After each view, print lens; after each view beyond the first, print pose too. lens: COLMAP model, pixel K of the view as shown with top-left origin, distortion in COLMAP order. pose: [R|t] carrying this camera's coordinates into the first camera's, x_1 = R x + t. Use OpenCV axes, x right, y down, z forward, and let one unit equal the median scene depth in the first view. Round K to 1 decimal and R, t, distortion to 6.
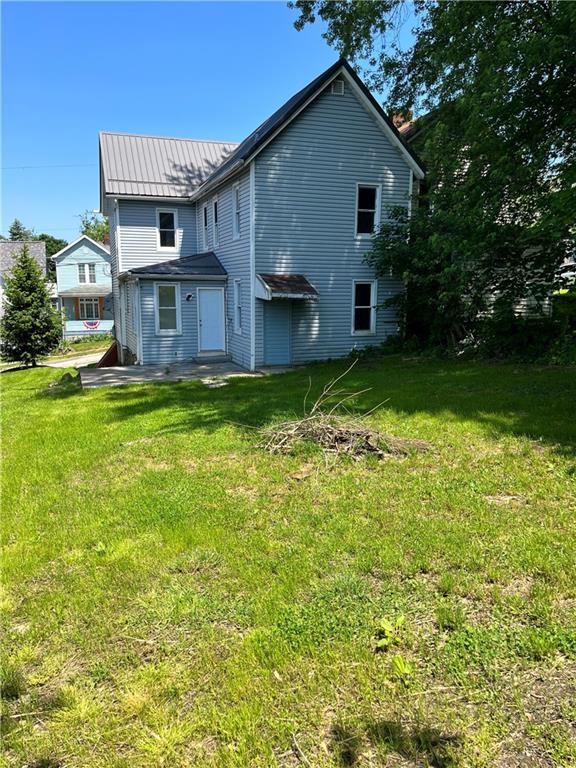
lens RADIAL K [[584.5, 0, 286.6], [0, 584.5, 385.4], [0, 0, 1]] dist [0.051670, -0.054709]
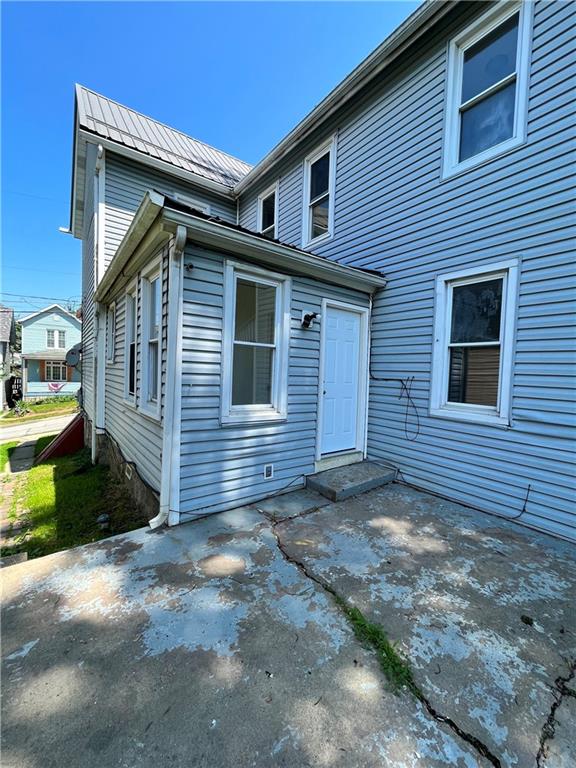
lens RADIAL K [[309.8, 0, 290.3], [0, 309.8, 382.7], [0, 0, 1]] dist [-0.001903, -0.001145]
pose [[0.952987, 0.020582, 0.302311, -0.117855], [0.016294, 0.992766, -0.118952, -0.042784], [-0.302573, 0.118286, 0.945758, 0.404306]]
